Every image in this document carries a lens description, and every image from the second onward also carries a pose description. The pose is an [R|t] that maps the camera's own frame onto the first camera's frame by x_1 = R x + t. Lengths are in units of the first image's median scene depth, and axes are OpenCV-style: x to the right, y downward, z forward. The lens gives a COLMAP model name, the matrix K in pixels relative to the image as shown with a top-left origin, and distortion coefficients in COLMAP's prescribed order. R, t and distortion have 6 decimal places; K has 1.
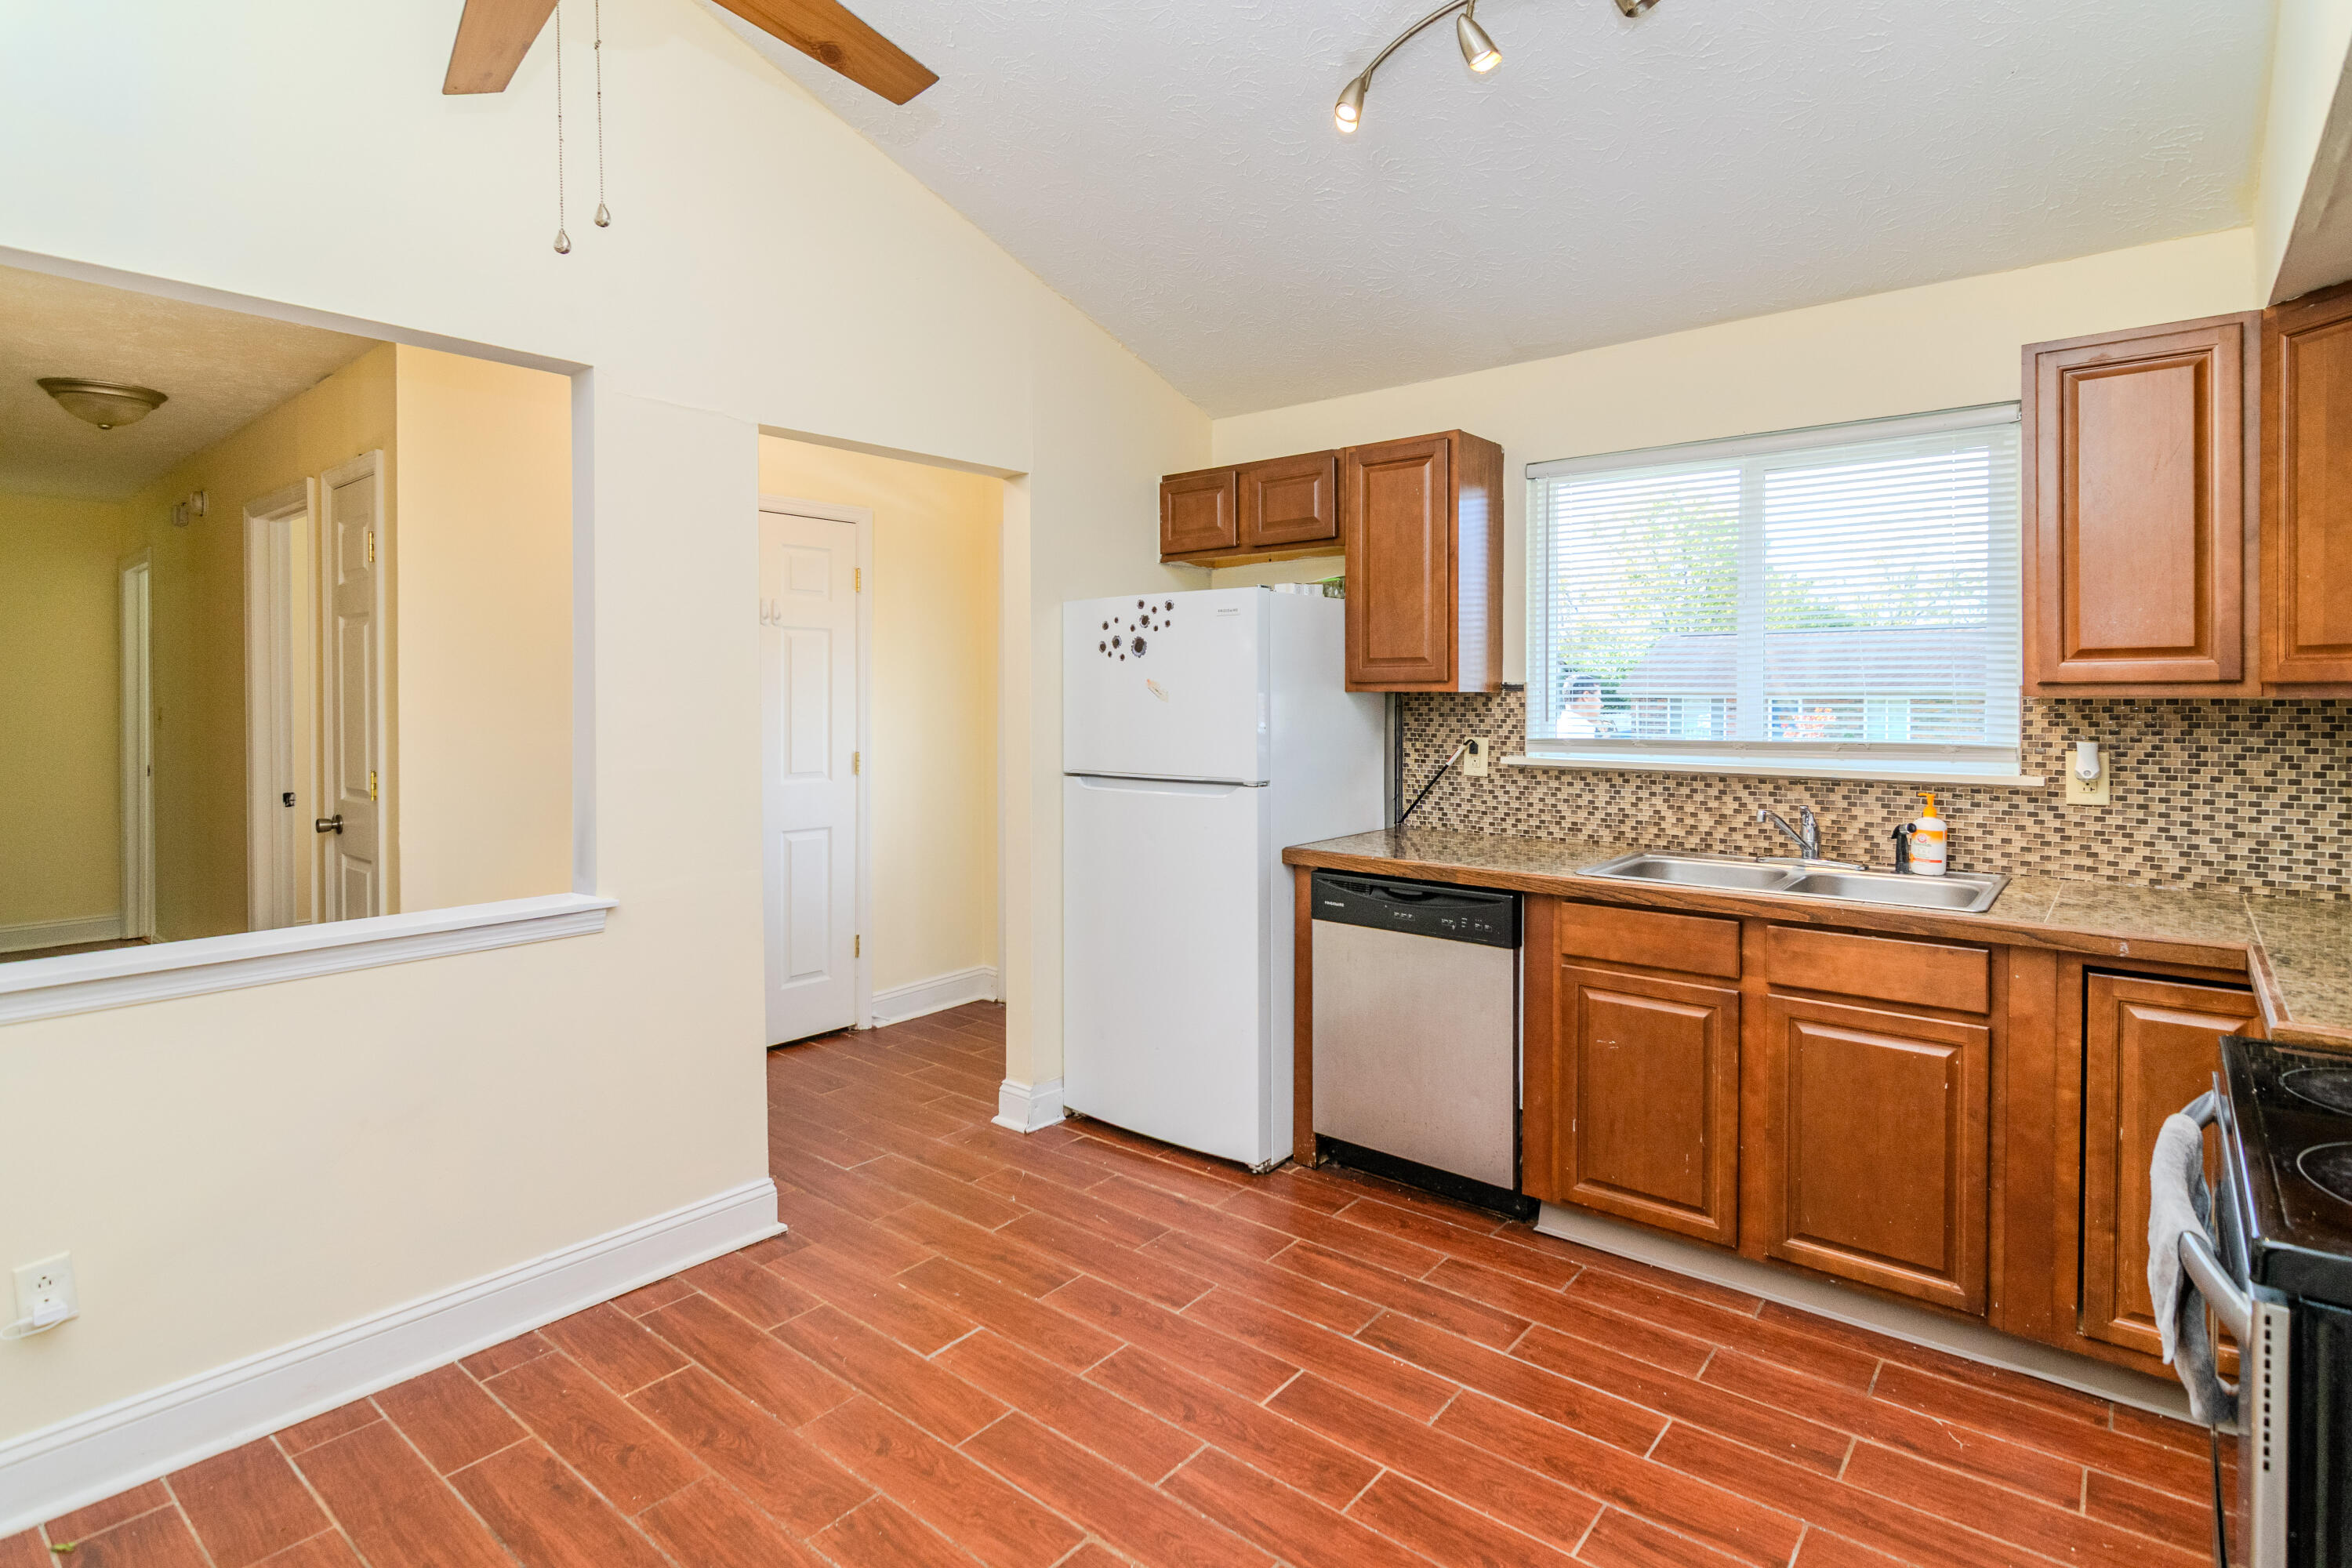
lens RADIAL K [[1176.1, 0, 1137.2], [0, 1176.1, 701.7], [0, 0, 1]] dist [-0.002870, -0.001917]
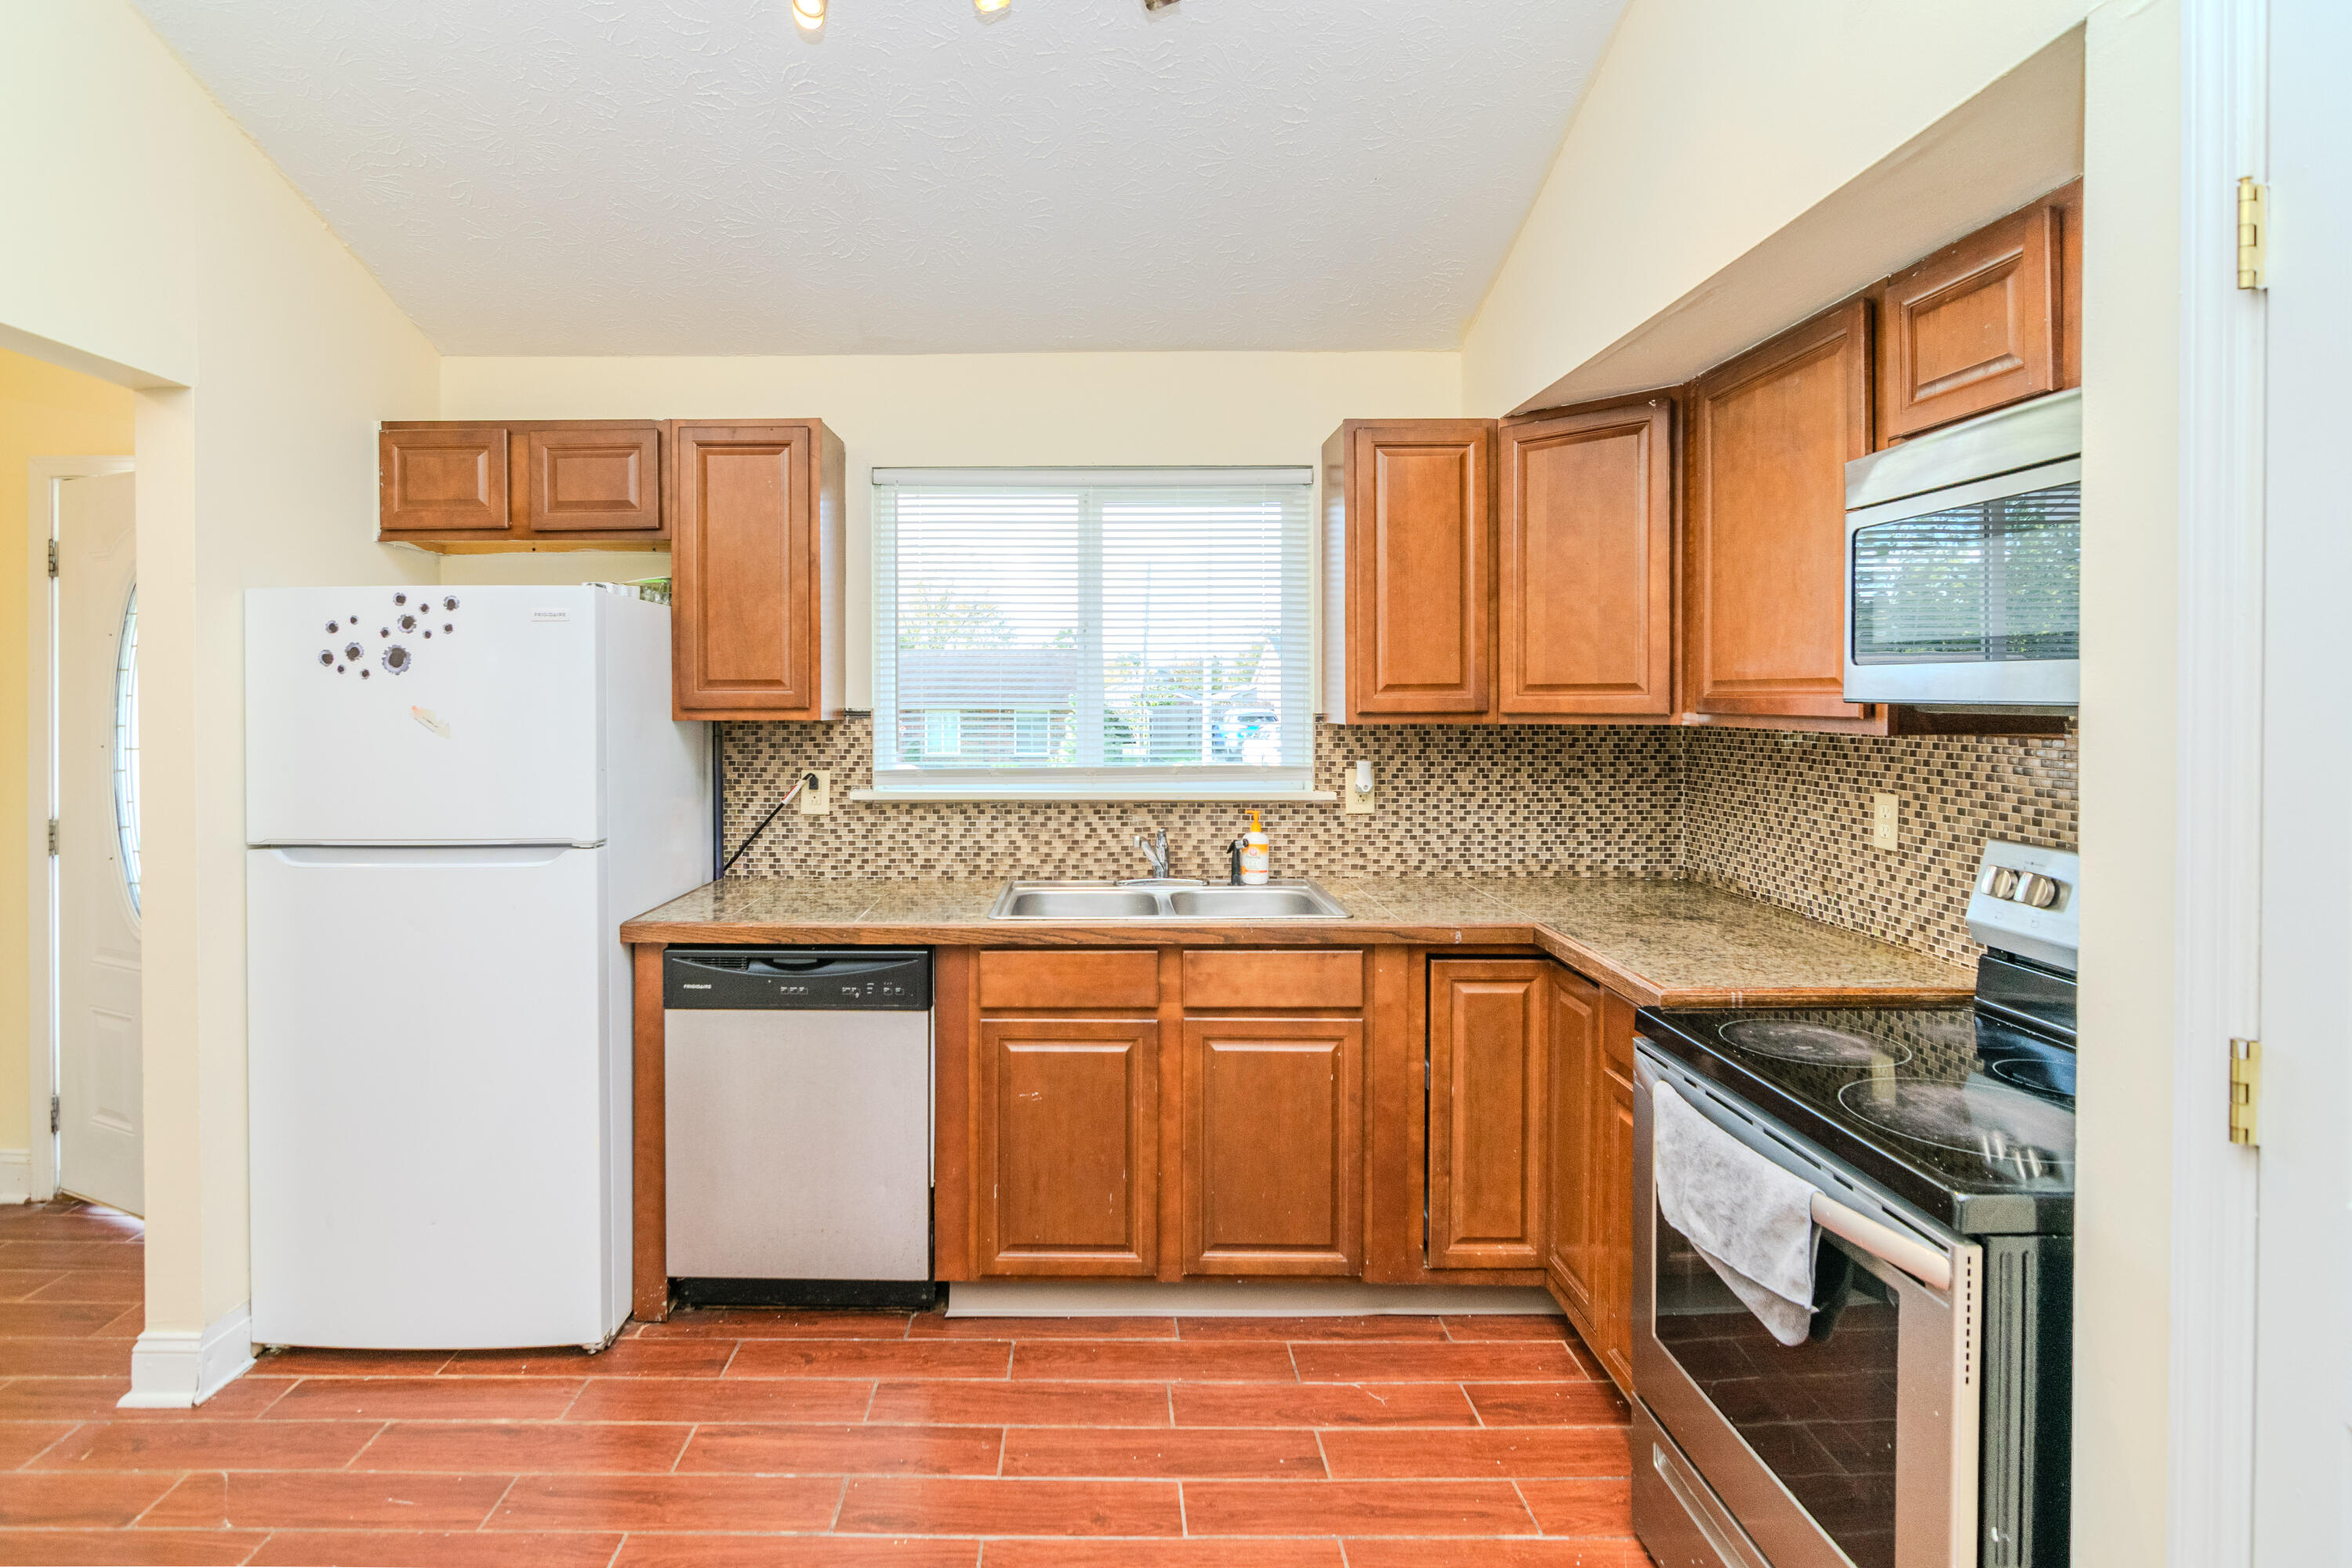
lens RADIAL K [[1226.9, 0, 1086.8], [0, 1226.9, 714.1], [0, 0, 1]] dist [-0.004368, -0.000862]
pose [[0.766230, -0.005805, 0.642541, -0.183068], [0.006334, 0.999979, 0.001481, -0.015016], [-0.642536, 0.002935, 0.766250, 0.206567]]
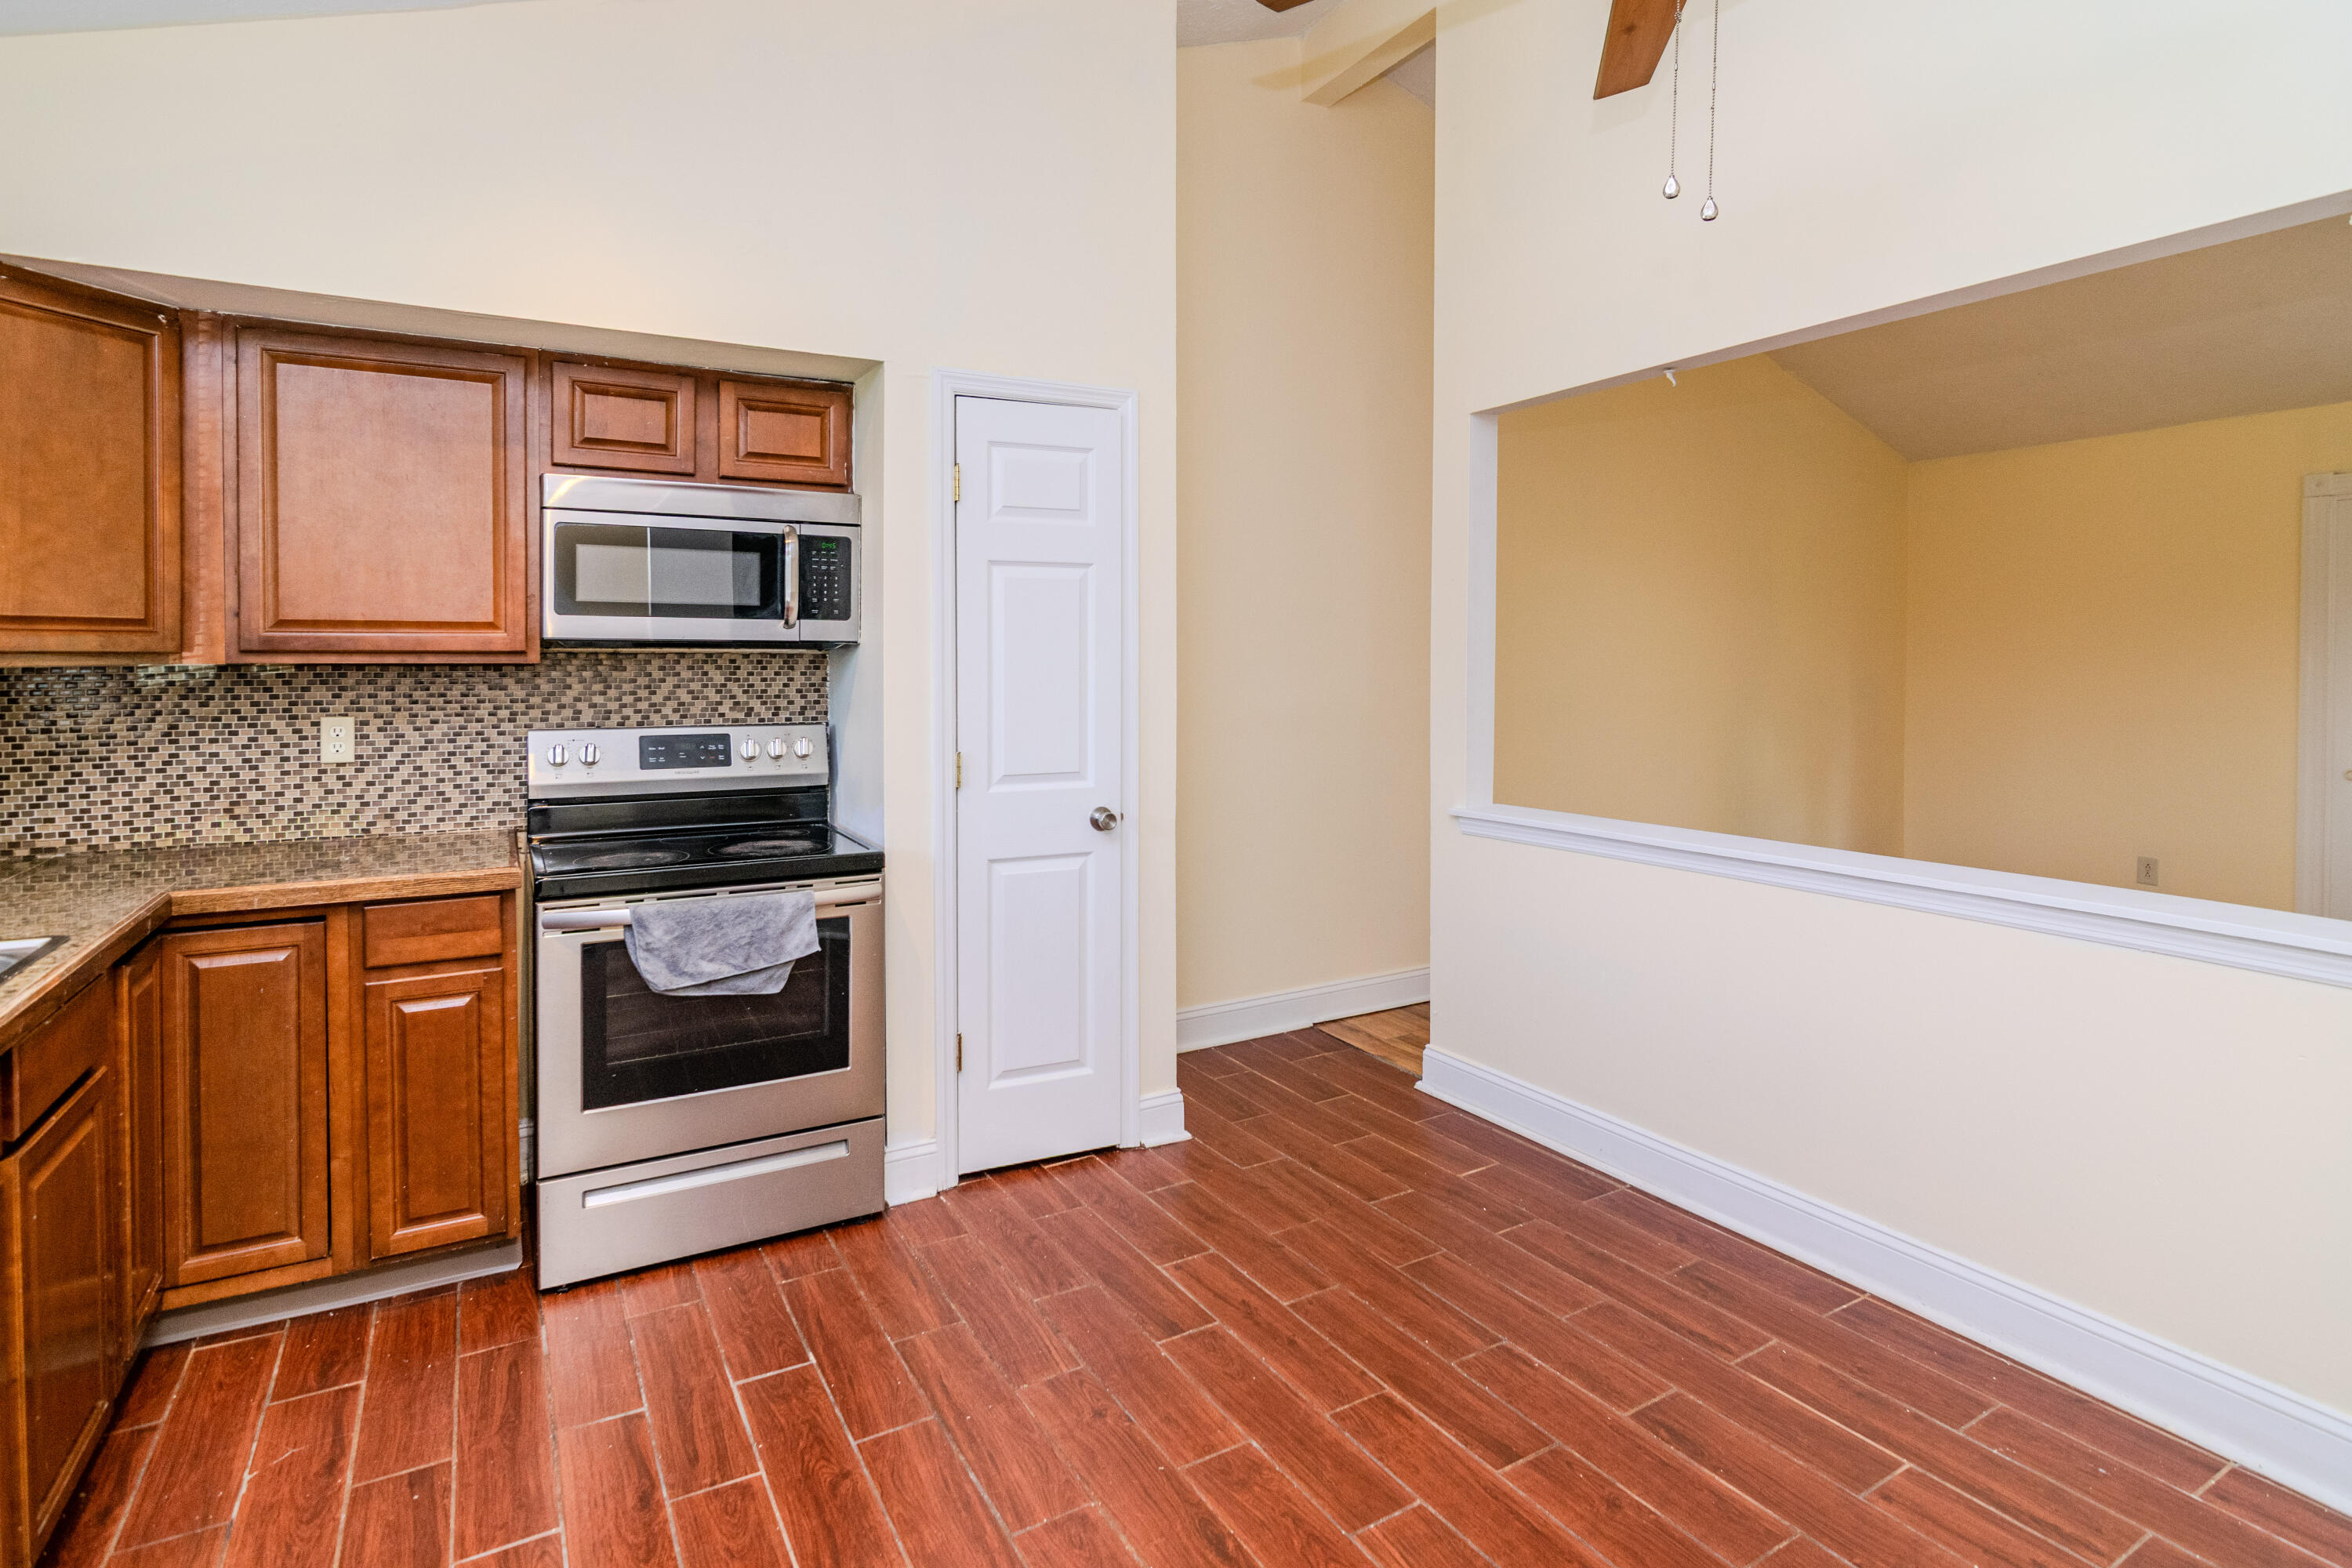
lens RADIAL K [[1176.3, 0, 1166.2], [0, 1176.3, 655.7], [0, 0, 1]] dist [-0.088319, 0.025725]
pose [[-0.945378, 0.012956, 0.325718, -0.187195], [0.015450, 0.999868, 0.005070, -0.001206], [-0.325609, 0.009825, -0.945453, 1.156282]]
